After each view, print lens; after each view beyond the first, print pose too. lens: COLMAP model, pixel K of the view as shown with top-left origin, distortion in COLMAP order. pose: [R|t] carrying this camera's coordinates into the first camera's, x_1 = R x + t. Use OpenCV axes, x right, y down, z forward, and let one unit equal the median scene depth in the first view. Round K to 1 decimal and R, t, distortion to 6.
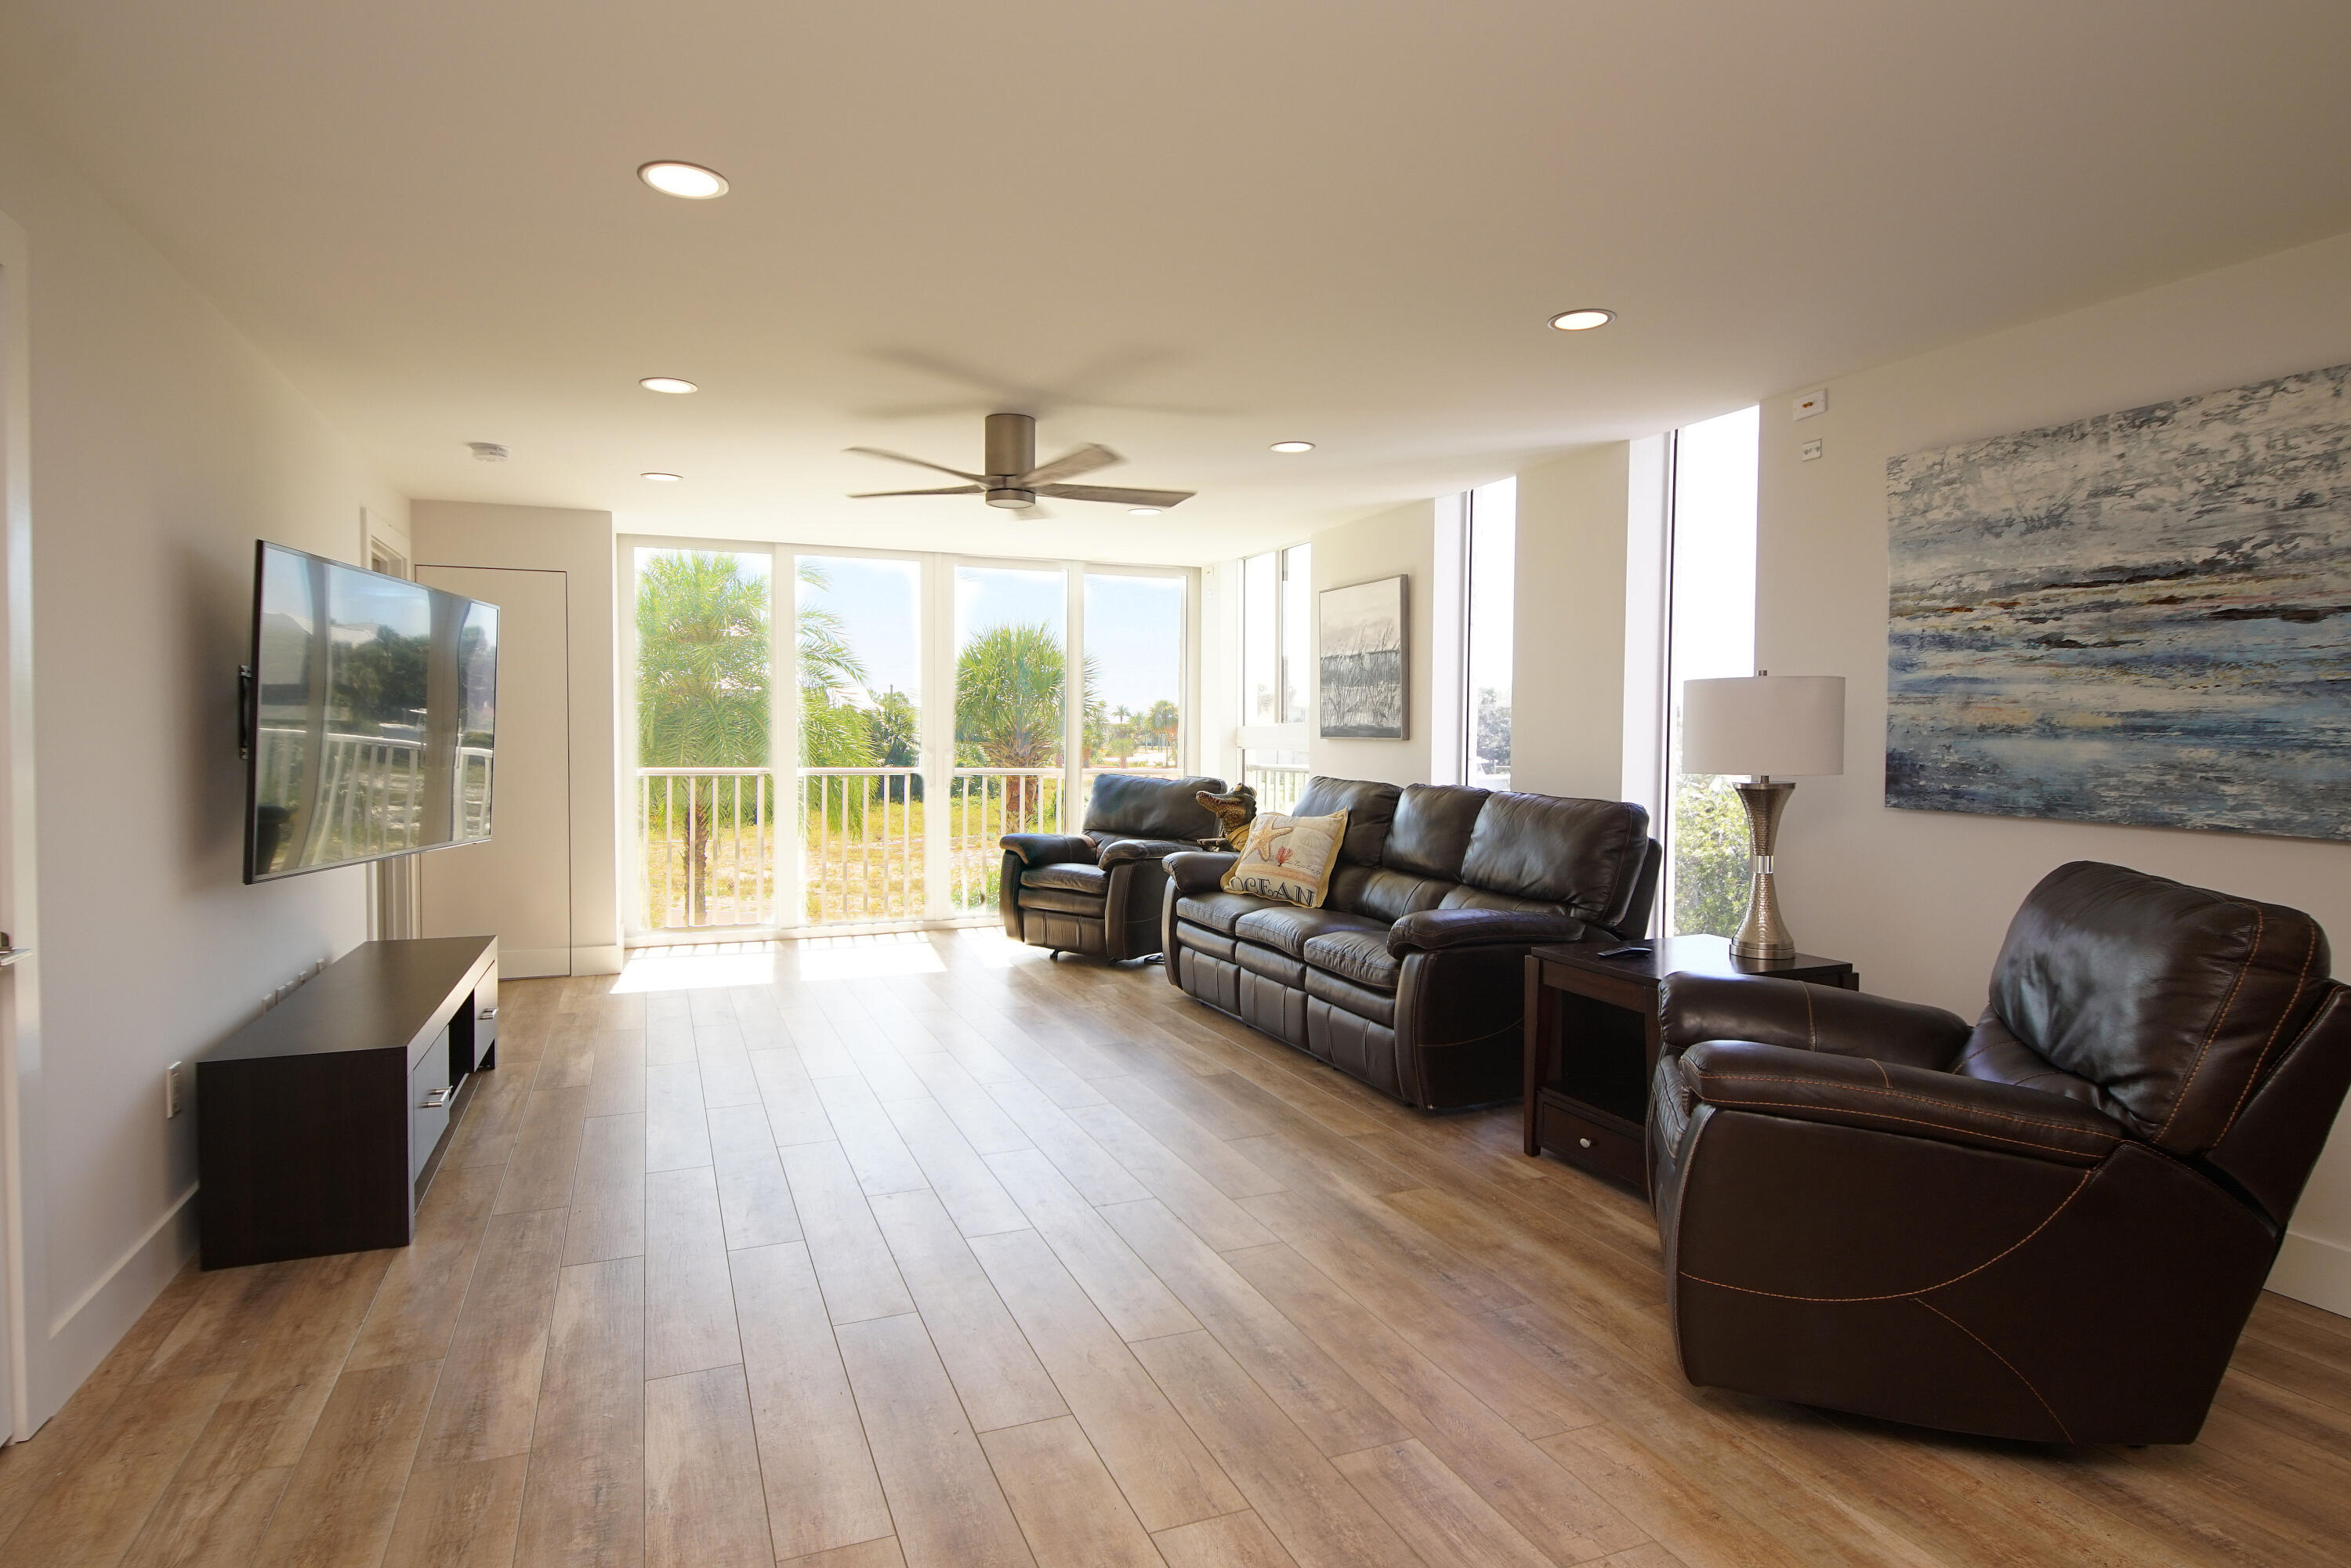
lens RADIAL K [[1258.8, 0, 1156.2], [0, 1258.8, 767.4], [0, 0, 1]] dist [0.031713, -0.030357]
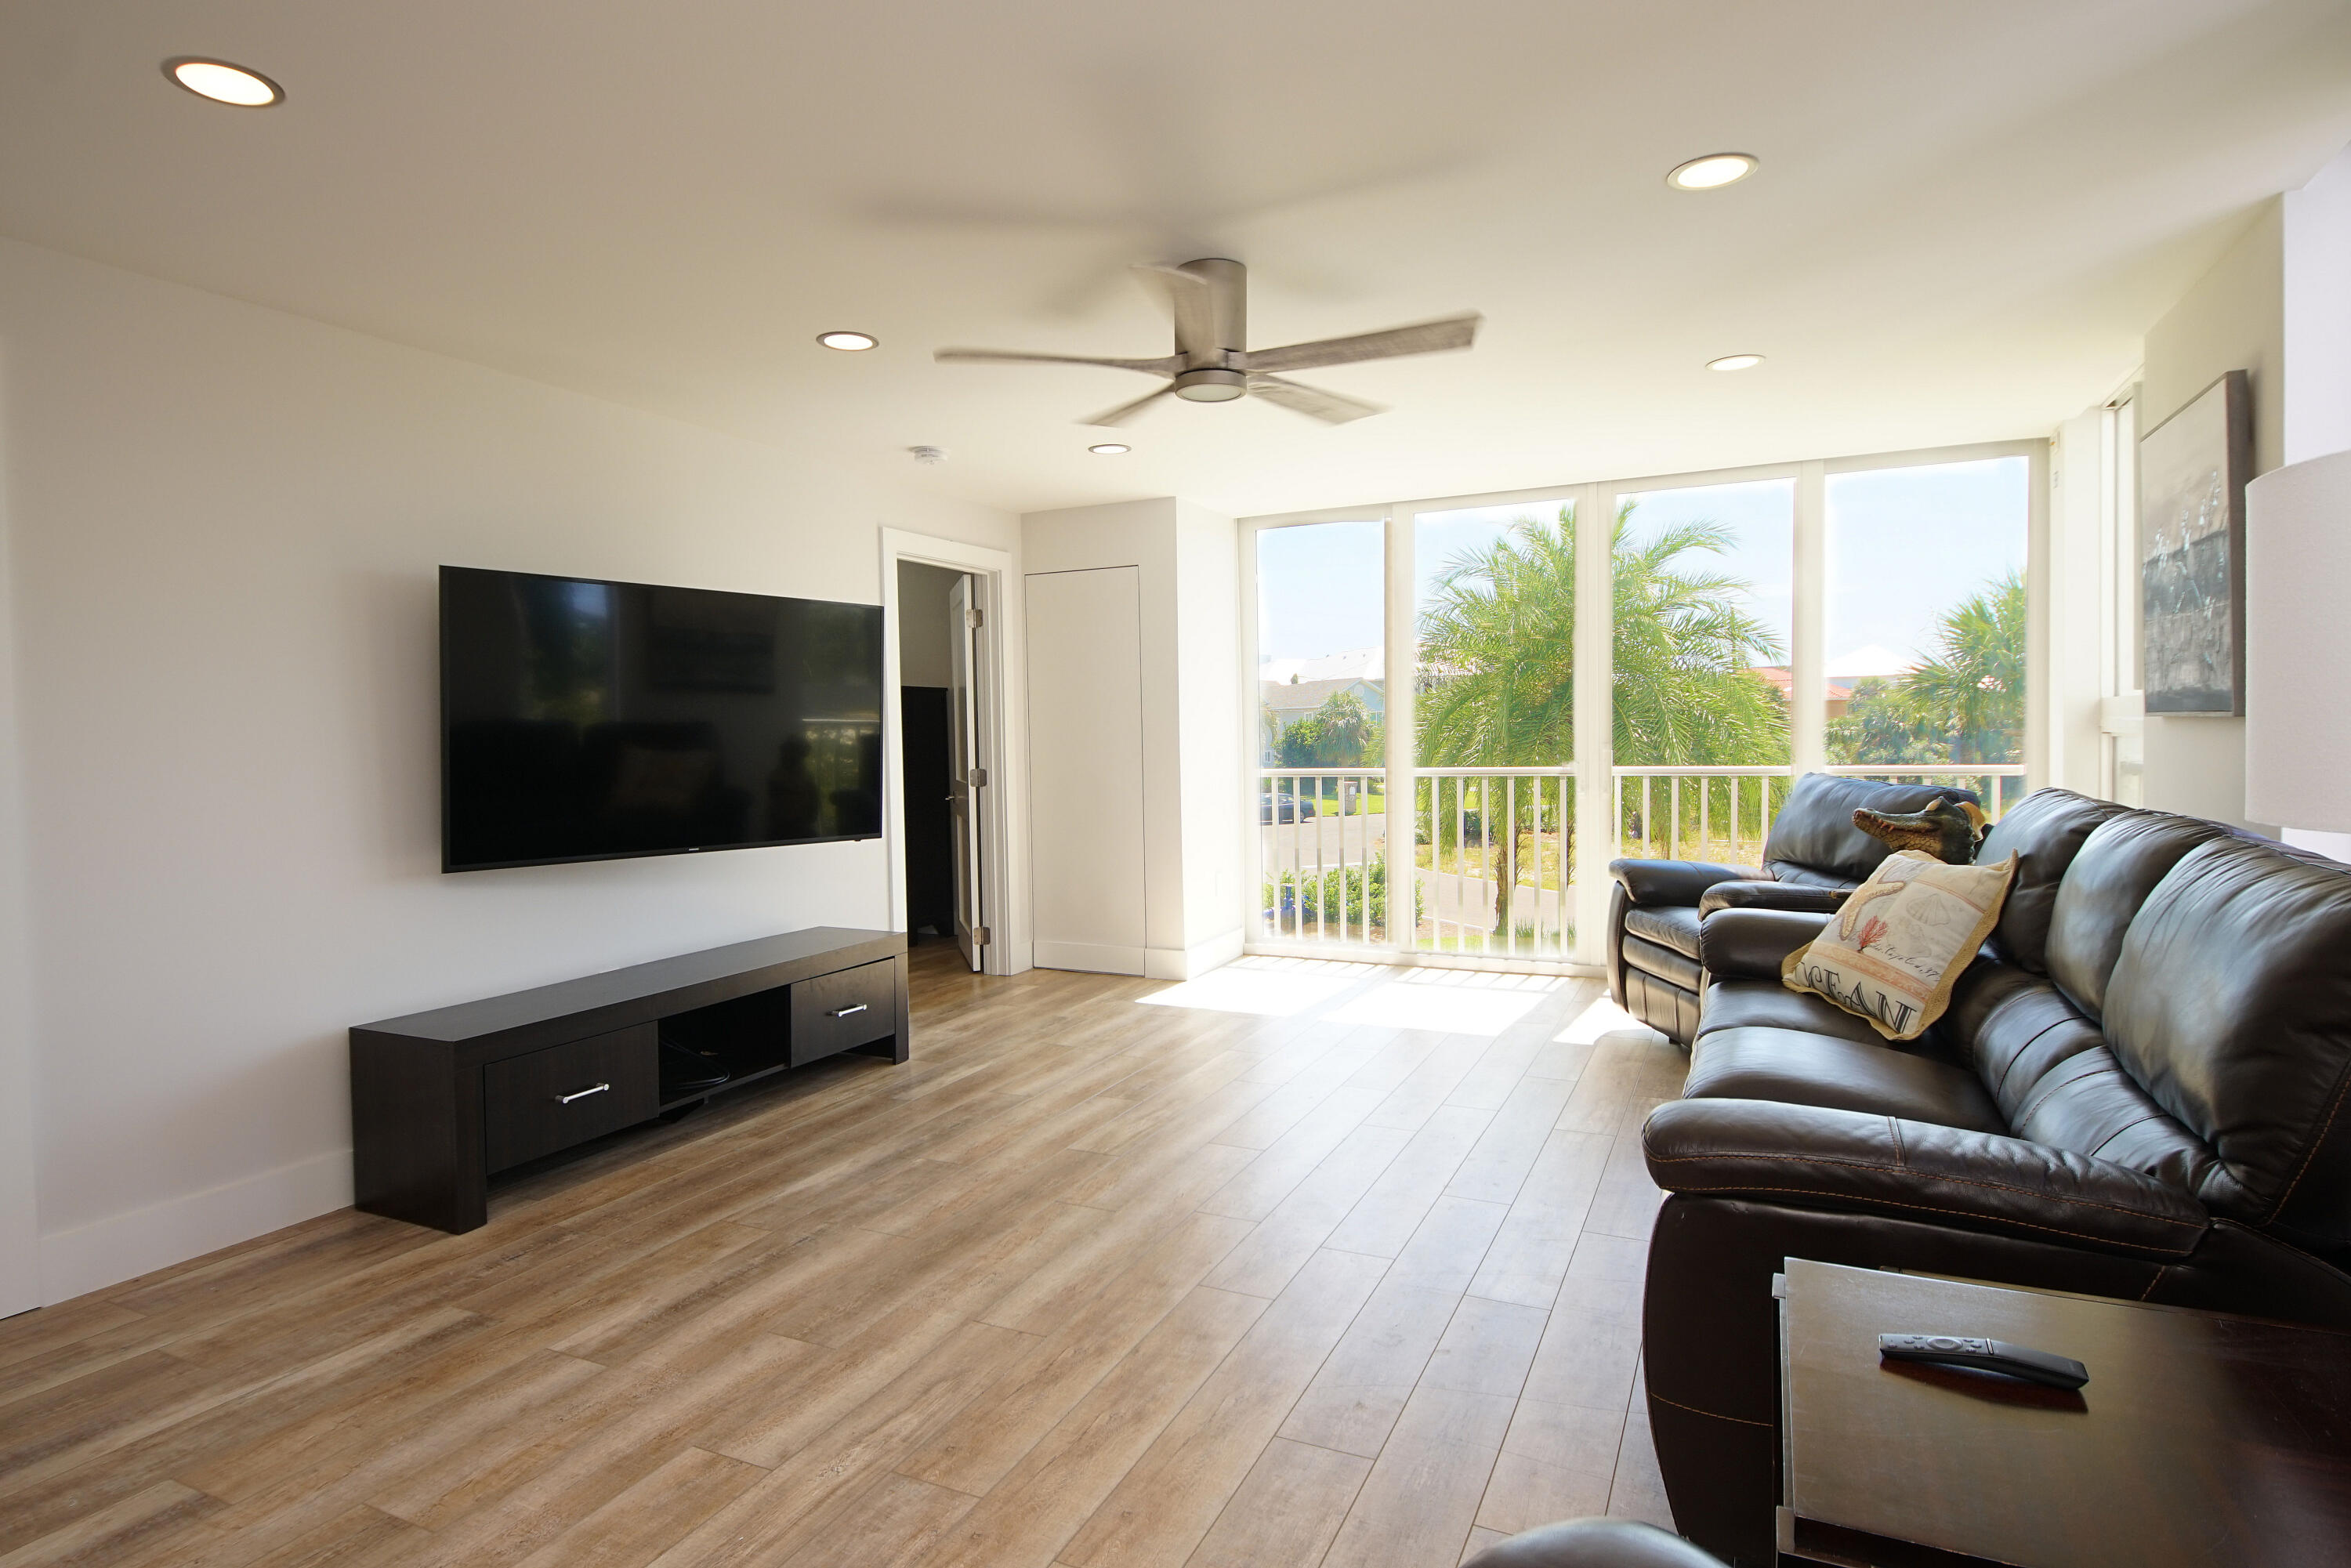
lens RADIAL K [[1258.8, 0, 1163.0], [0, 1258.8, 779.3], [0, 0, 1]] dist [0.031713, -0.030357]
pose [[0.672029, 0.013388, -0.740404, 0.440639], [-0.001869, 0.999864, 0.016384, -0.008140], [0.740522, -0.009627, 0.671963, 0.589780]]
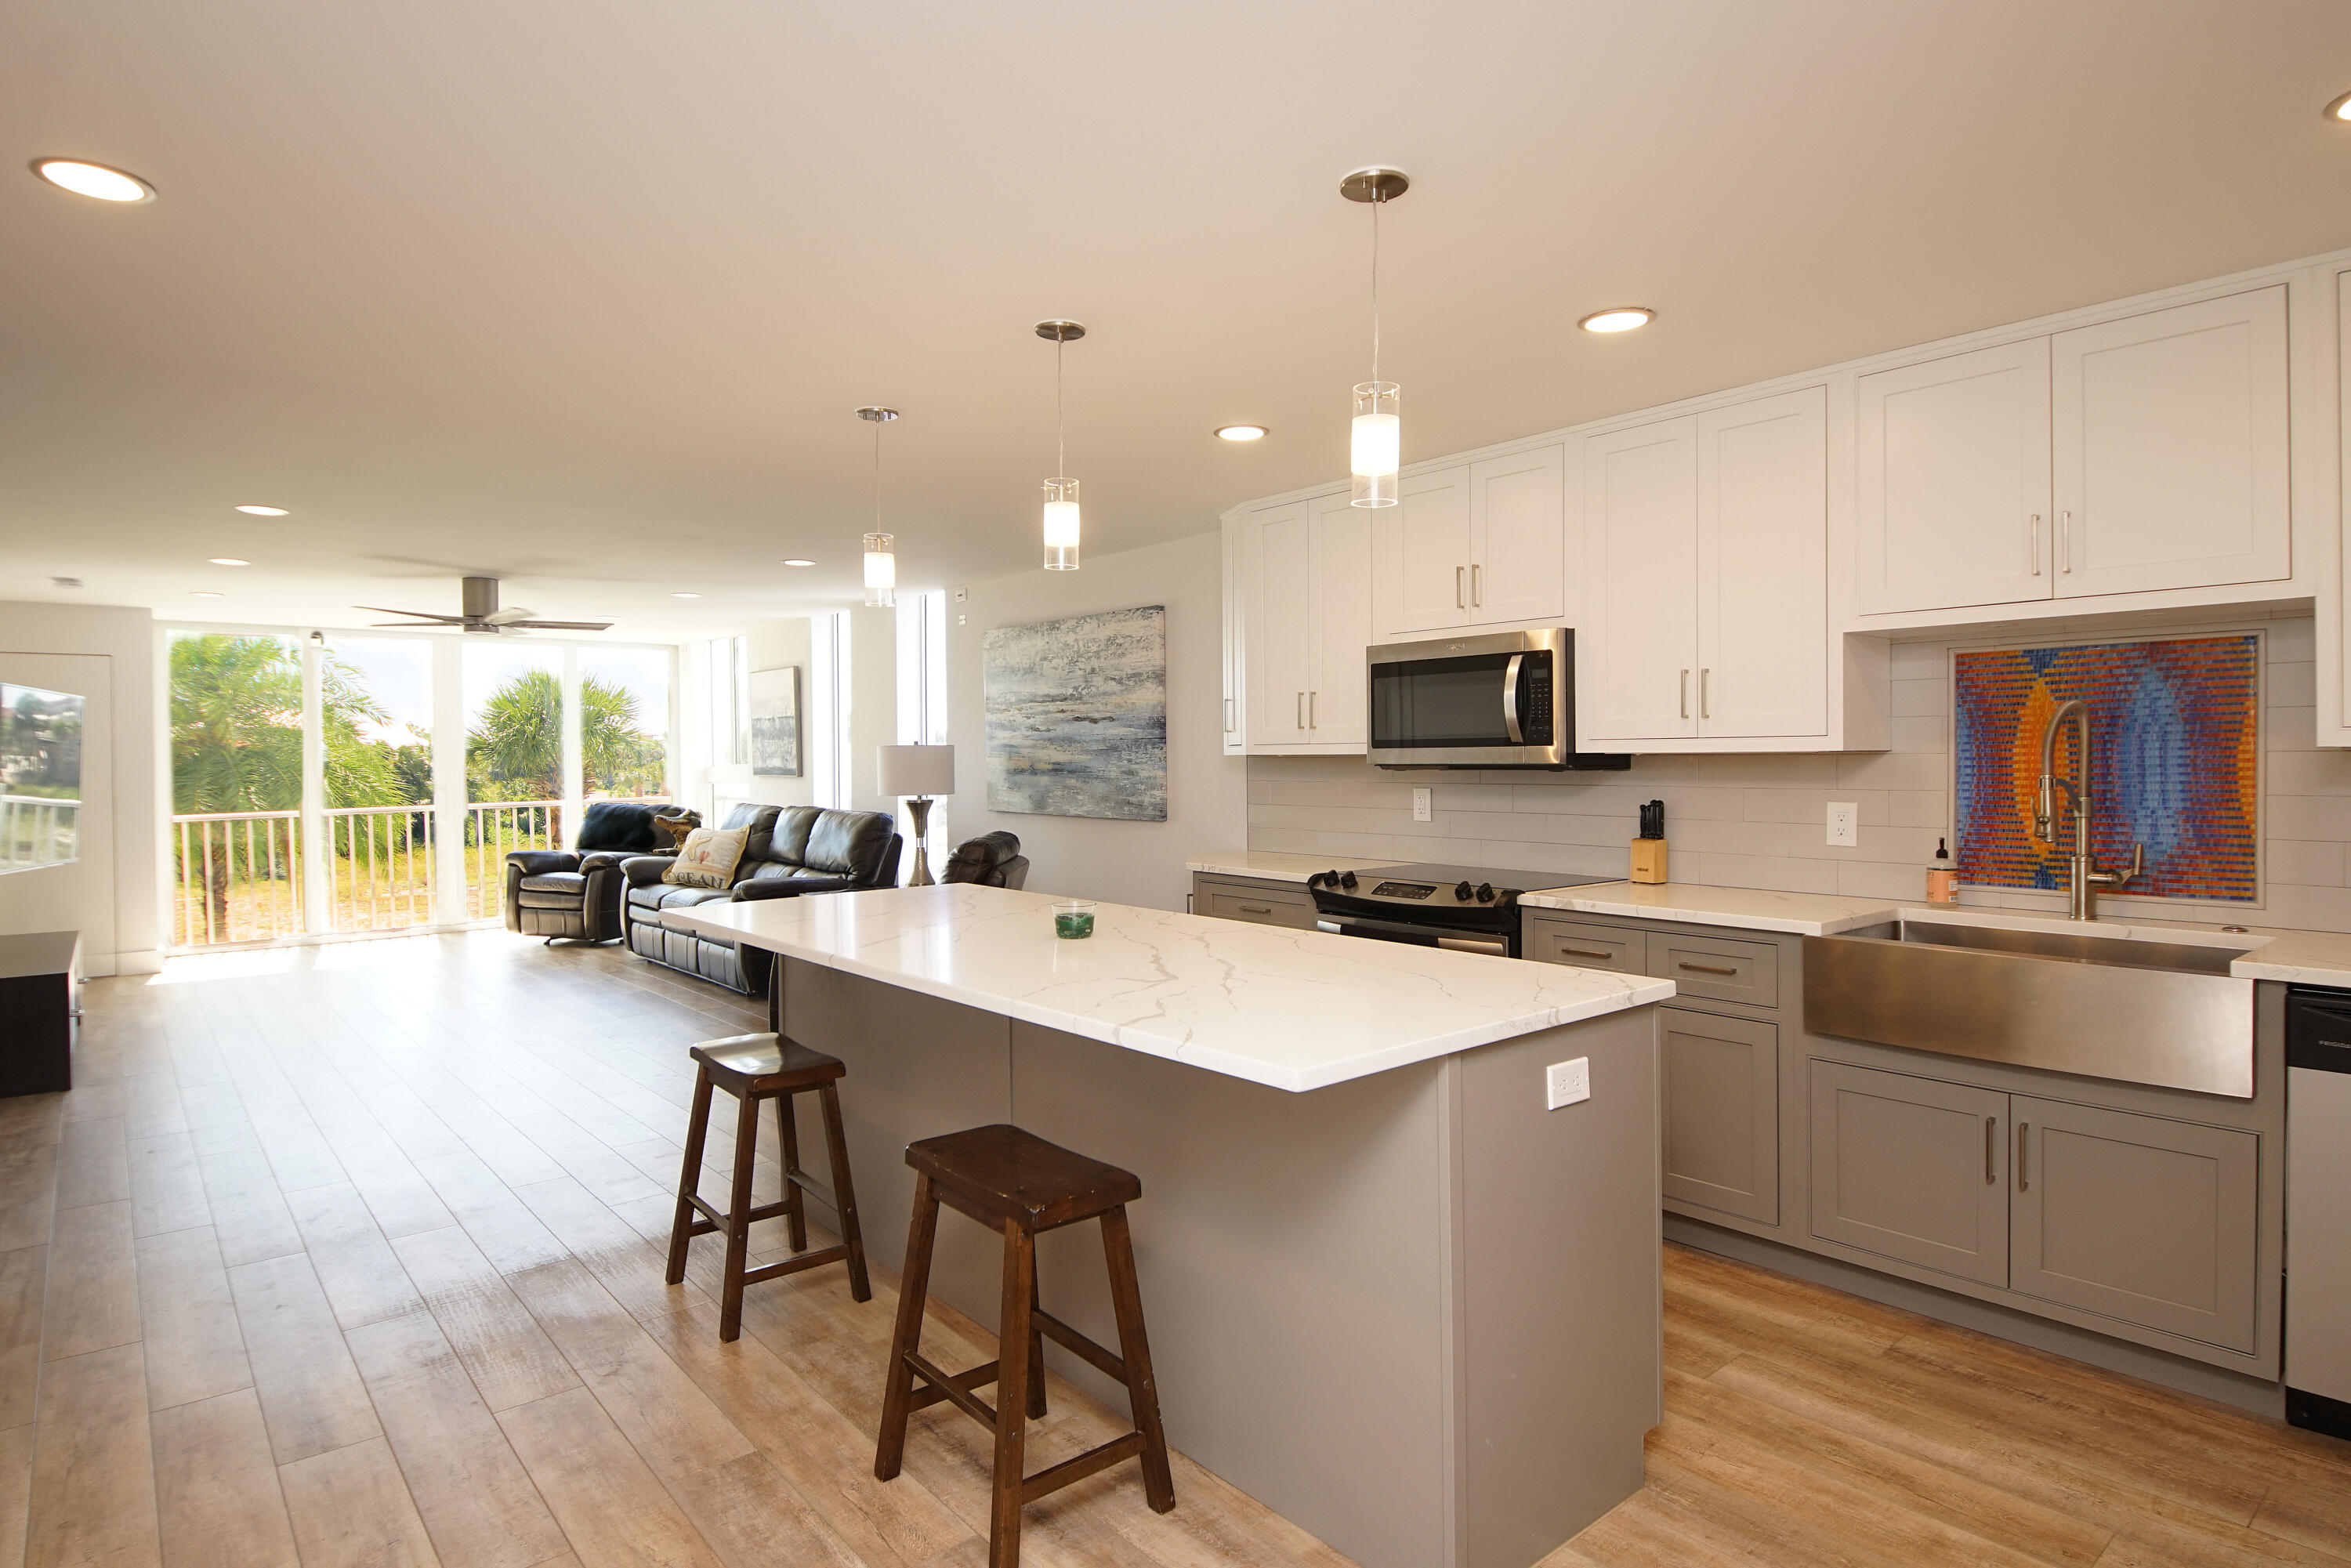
lens RADIAL K [[1258.8, 0, 1154.4], [0, 1258.8, 777.6], [0, 0, 1]] dist [0.031713, -0.030357]
pose [[0.953121, -0.017861, 0.302062, 0.233436], [0.022137, 0.999697, -0.010736, 0.006439], [-0.301779, 0.016919, 0.953228, -0.863390]]
